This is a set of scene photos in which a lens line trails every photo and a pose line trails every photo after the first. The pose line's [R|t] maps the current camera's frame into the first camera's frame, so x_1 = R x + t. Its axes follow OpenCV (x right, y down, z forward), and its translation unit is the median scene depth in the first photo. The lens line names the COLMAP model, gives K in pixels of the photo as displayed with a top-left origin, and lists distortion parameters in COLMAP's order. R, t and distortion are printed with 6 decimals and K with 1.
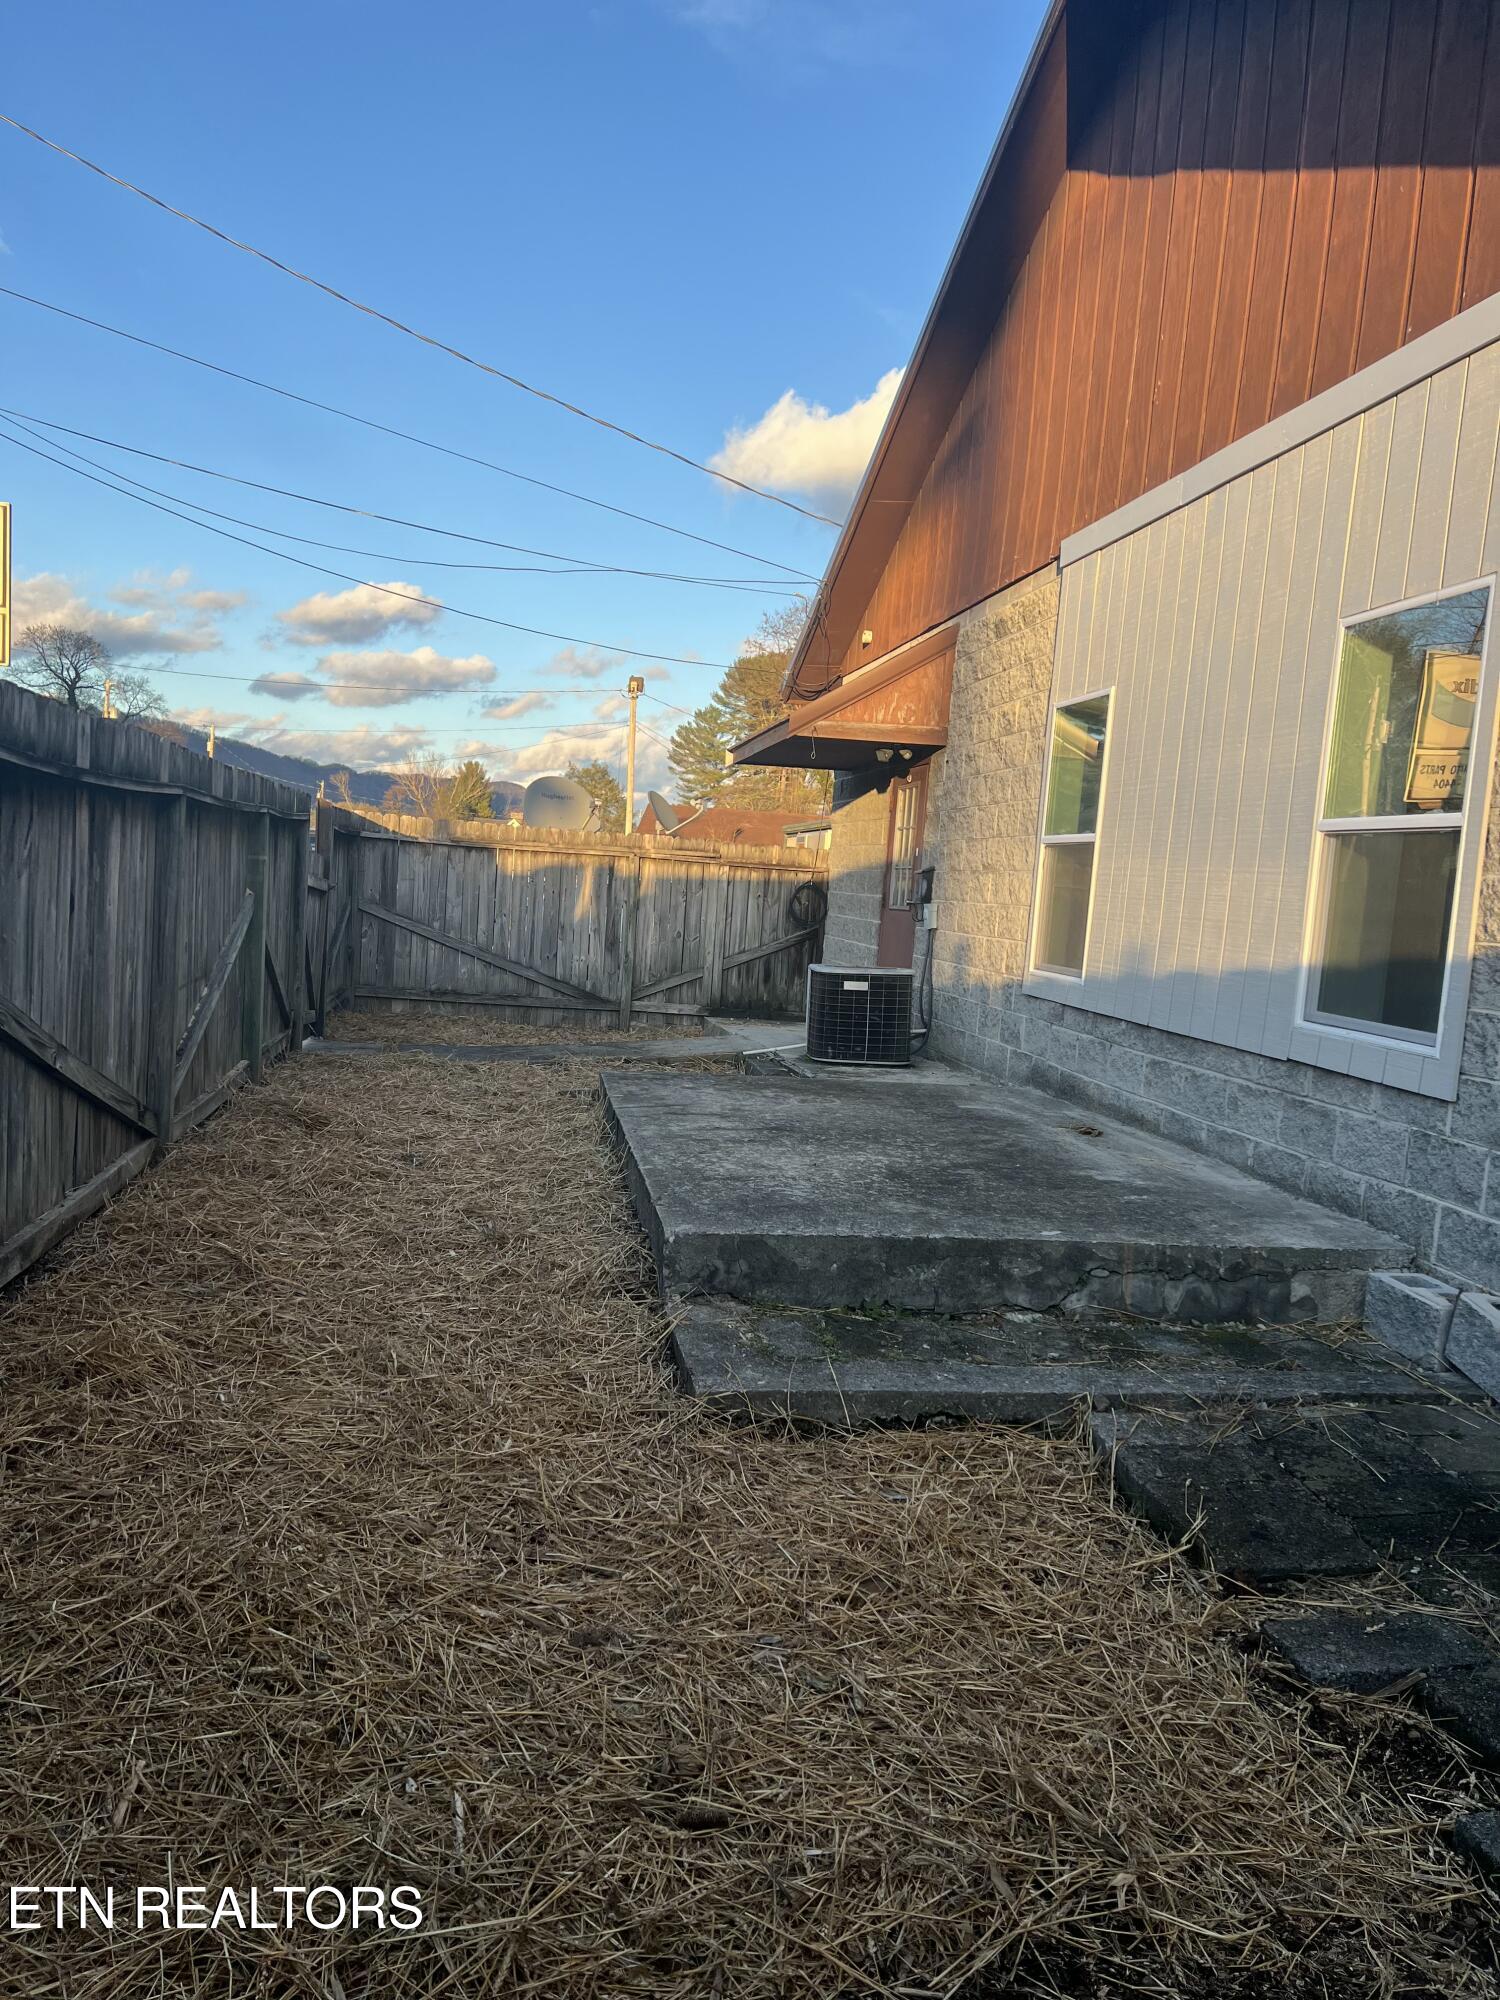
lens RADIAL K [[1487.9, 0, 750.0], [0, 1487.9, 1000.0], [0, 0, 1]] dist [0.076377, -0.082557]
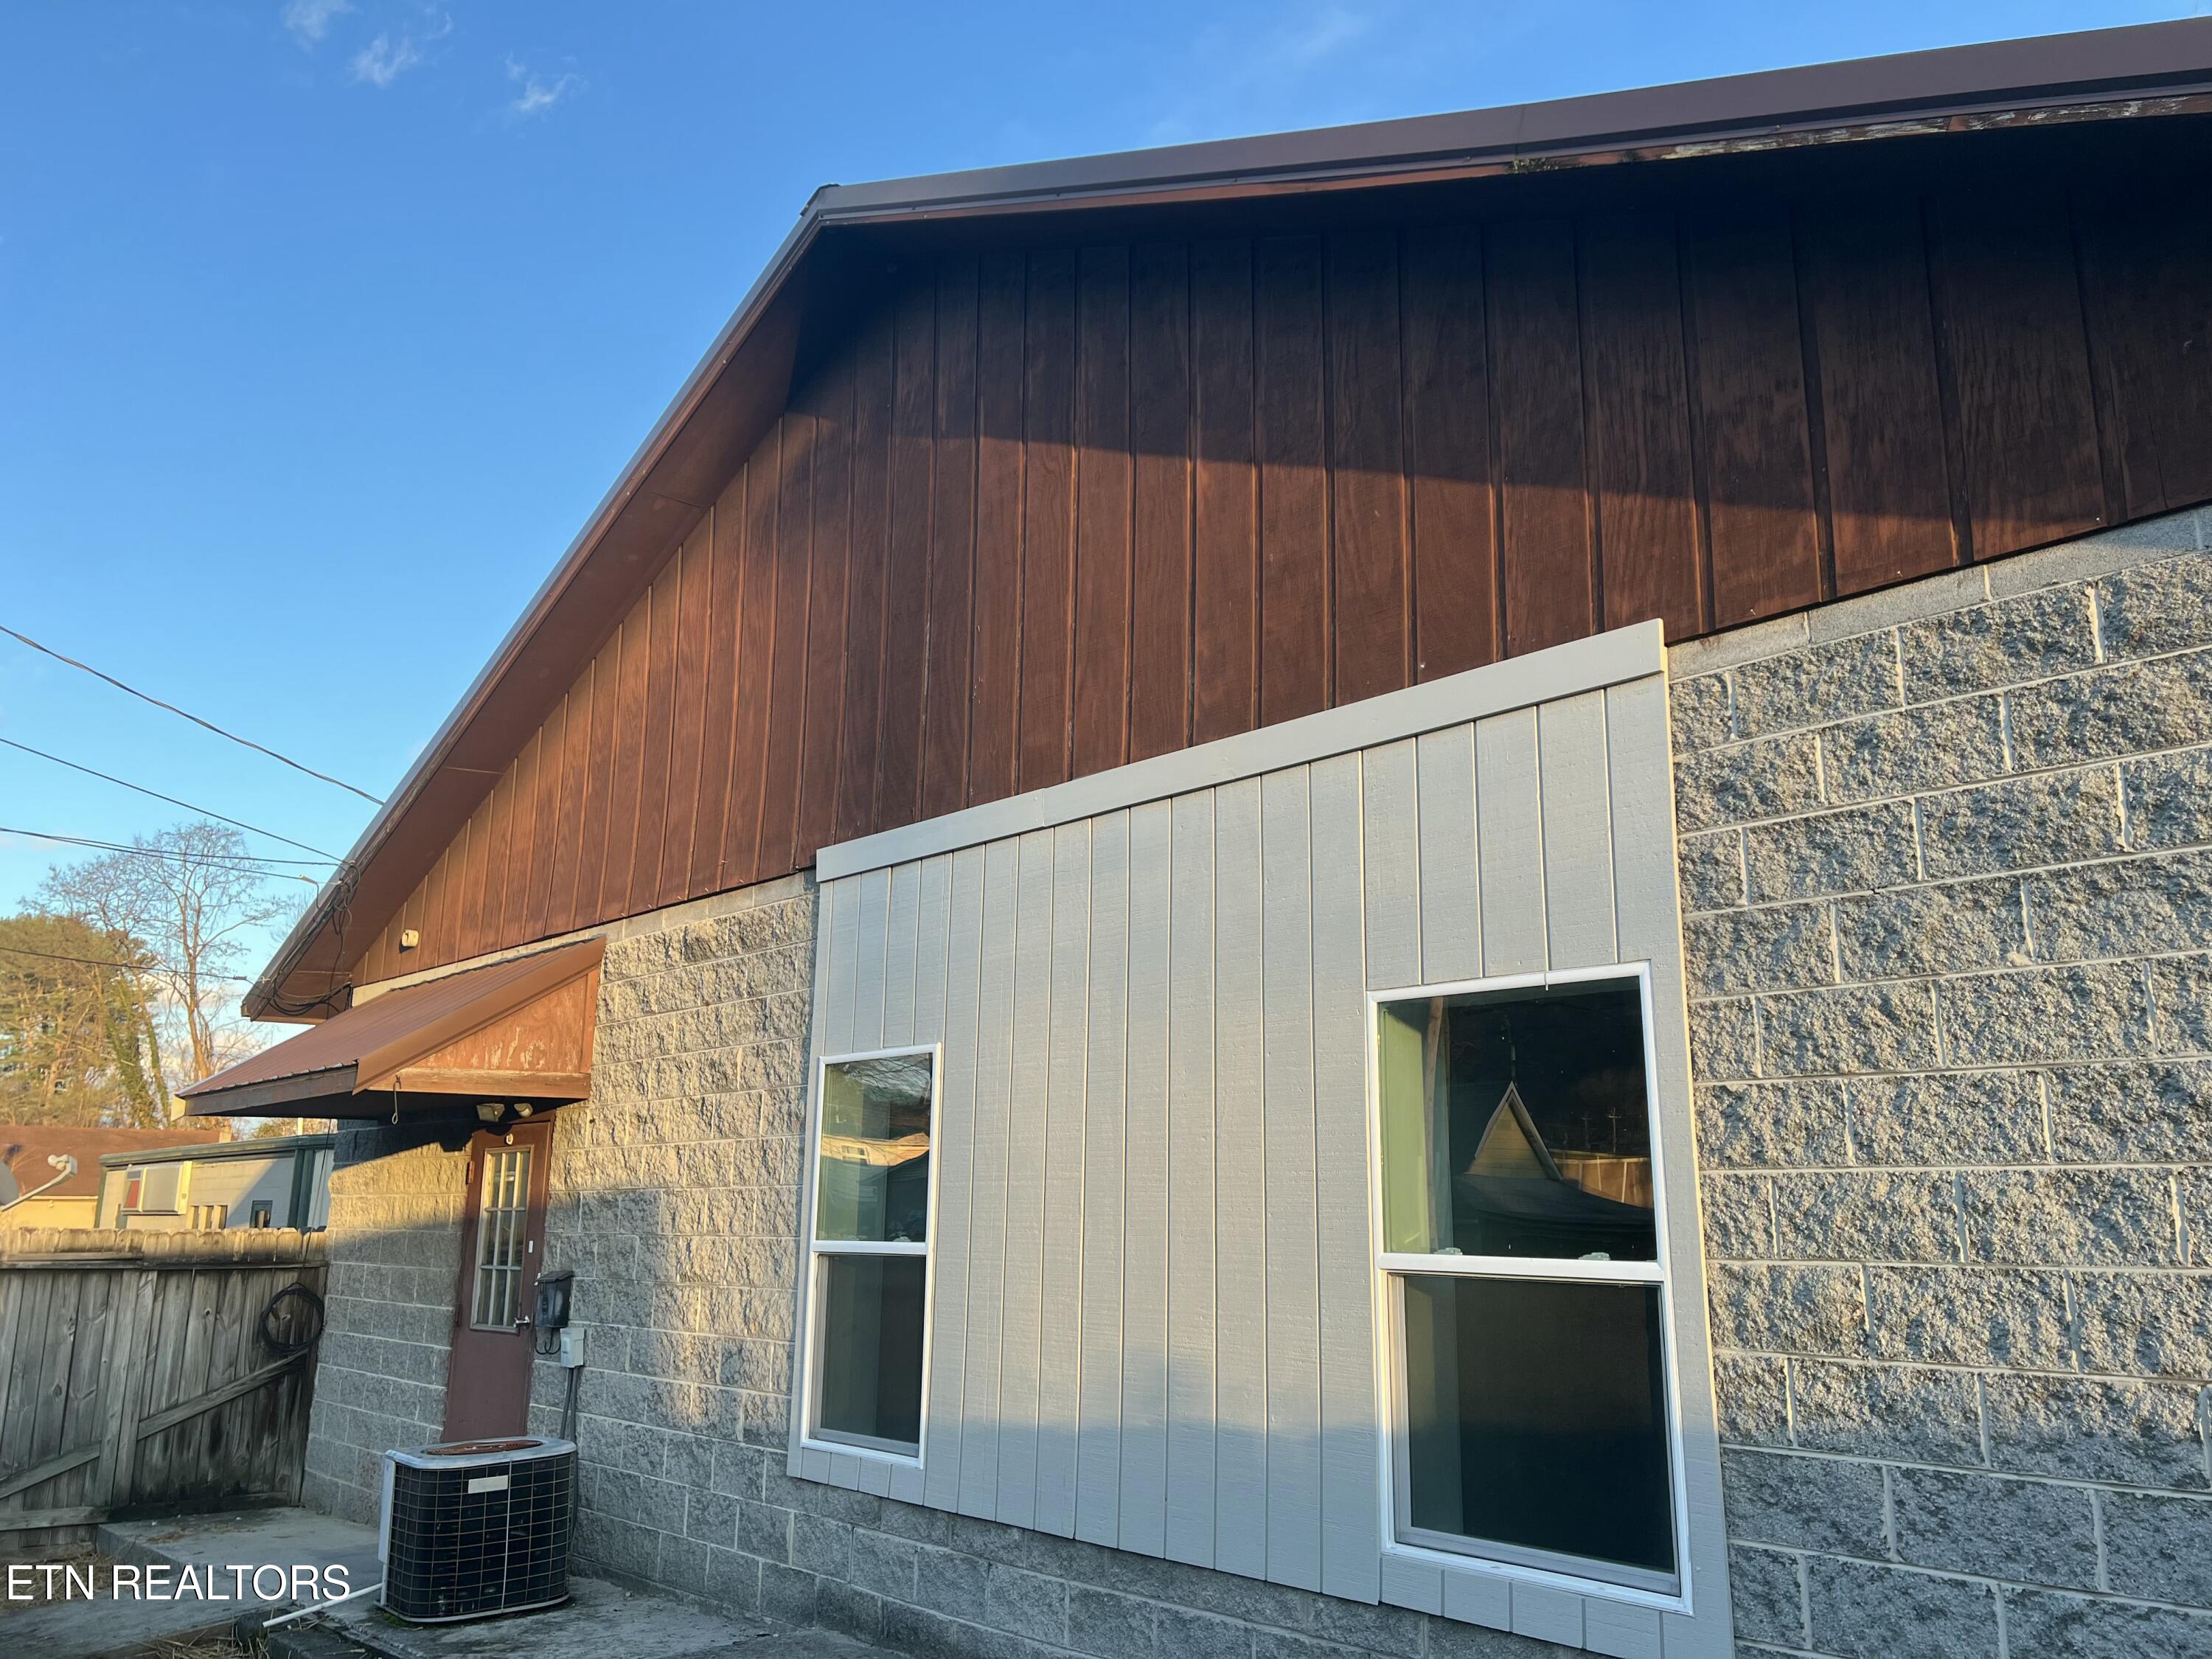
lens RADIAL K [[1664.3, 0, 1106.0], [0, 1664.3, 829.5], [0, 0, 1]] dist [0.031364, -0.012705]
pose [[0.836142, 0.062121, 0.544984, -0.113131], [0.094950, 0.962174, -0.255353, -0.068003], [-0.540233, 0.265258, 0.798616, 0.190801]]
